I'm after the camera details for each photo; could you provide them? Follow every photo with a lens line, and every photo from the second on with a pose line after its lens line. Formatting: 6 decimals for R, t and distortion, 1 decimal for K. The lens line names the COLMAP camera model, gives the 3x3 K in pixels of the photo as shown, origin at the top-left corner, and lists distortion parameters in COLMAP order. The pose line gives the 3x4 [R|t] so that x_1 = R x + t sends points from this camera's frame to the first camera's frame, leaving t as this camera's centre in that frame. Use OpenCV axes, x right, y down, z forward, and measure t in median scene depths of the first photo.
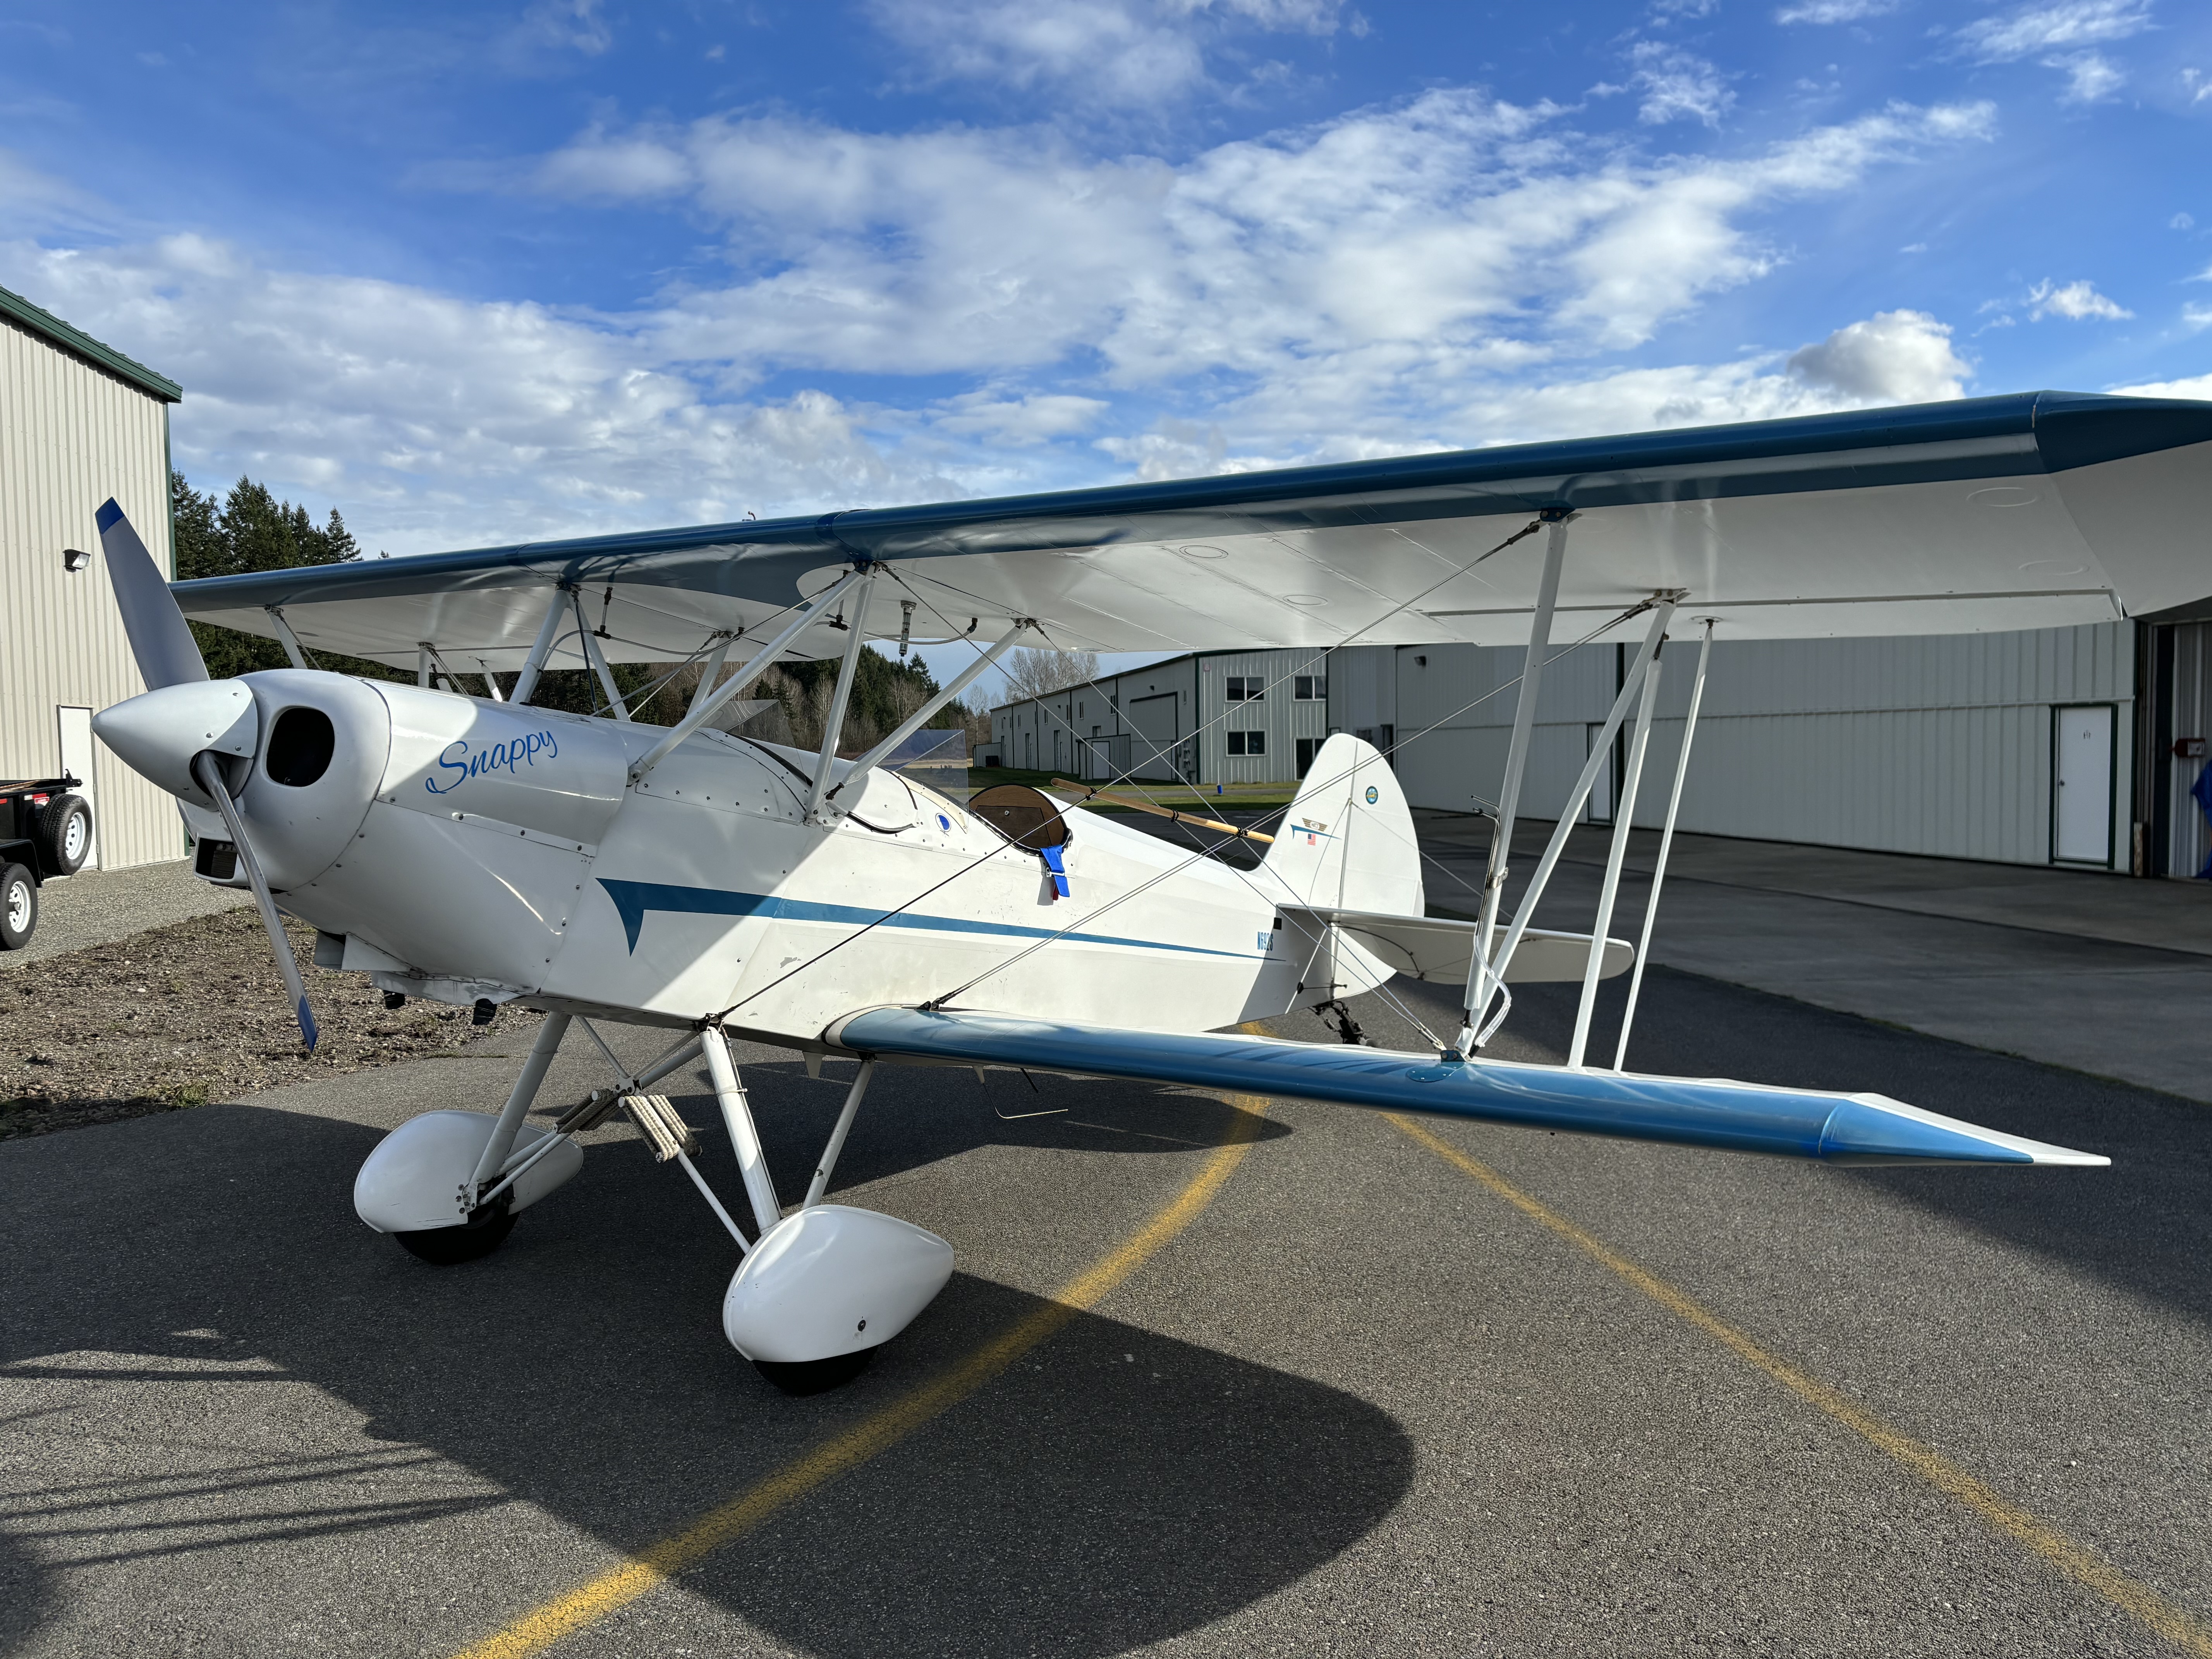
lens RADIAL K [[1674.9, 0, 1106.0], [0, 1674.9, 829.5], [0, 0, 1]] dist [-0.000372, -0.002589]
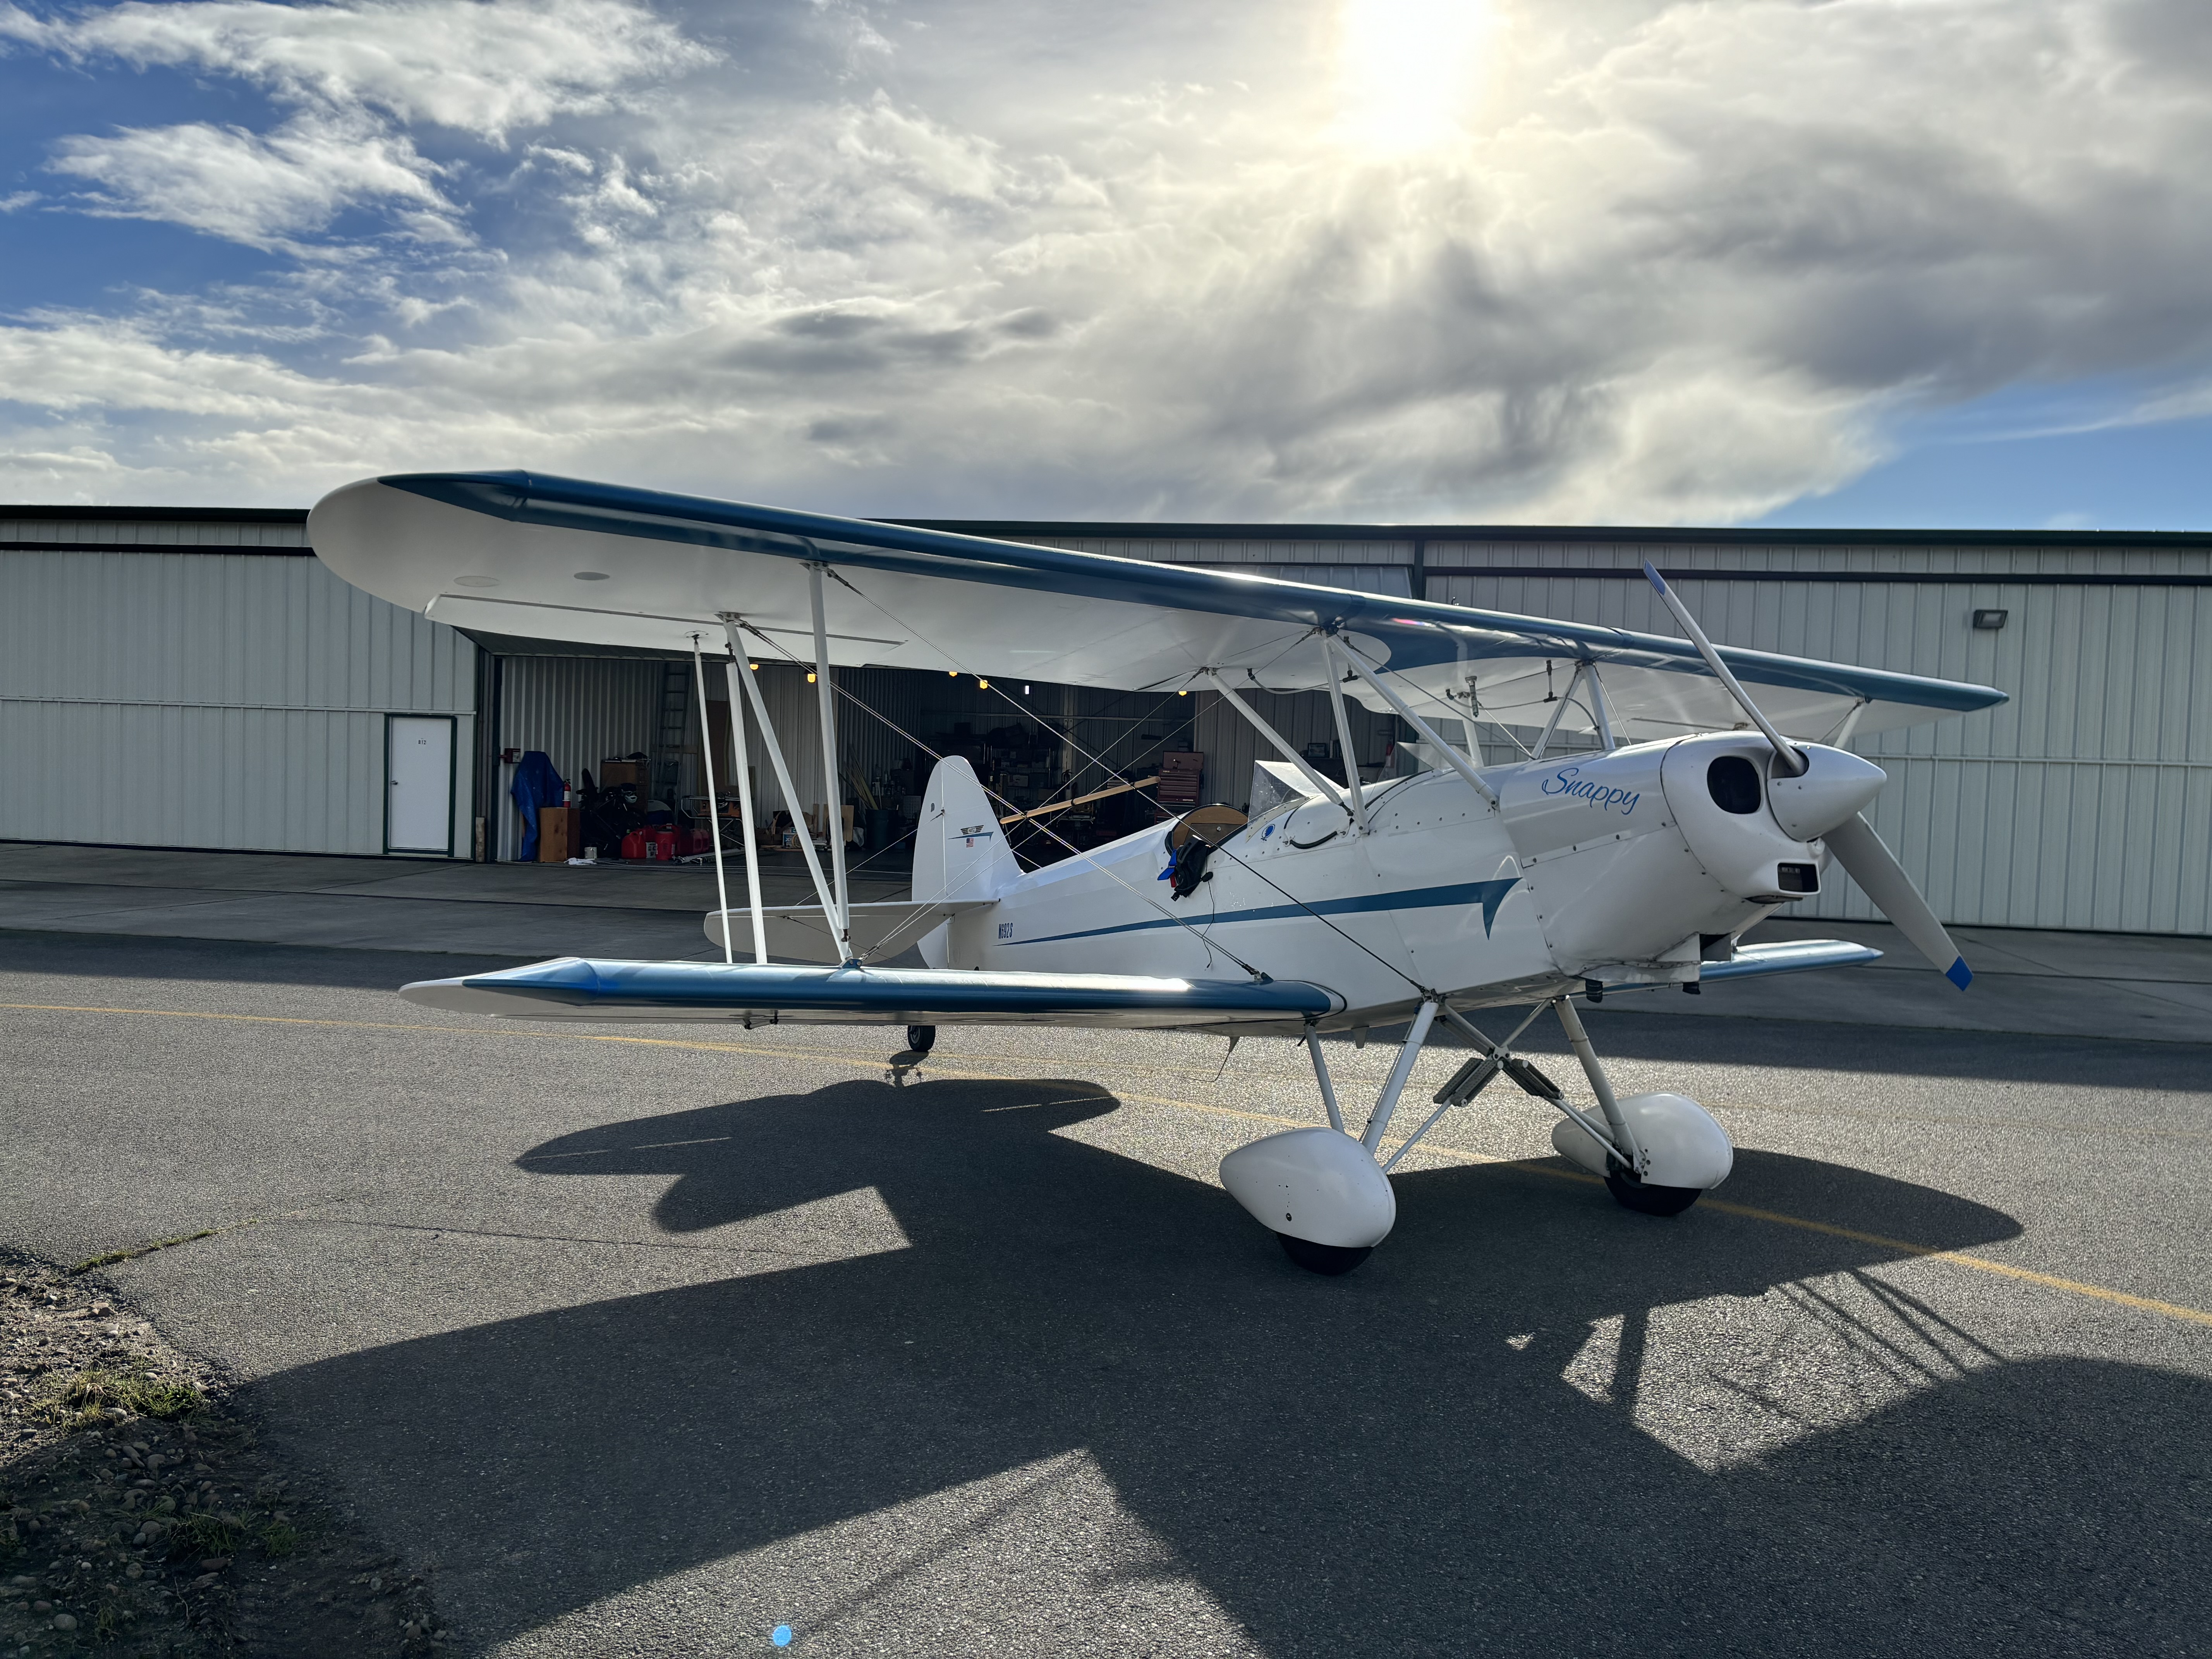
lens RADIAL K [[1624.6, 0, 1106.0], [0, 1624.6, 829.5], [0, 0, 1]] dist [0.005357, -0.003247]
pose [[0.314864, -0.016975, 0.948985, -0.657259], [0.010707, 0.999840, 0.014333, -0.013337], [-0.949076, 0.005648, 0.314996, 0.387319]]
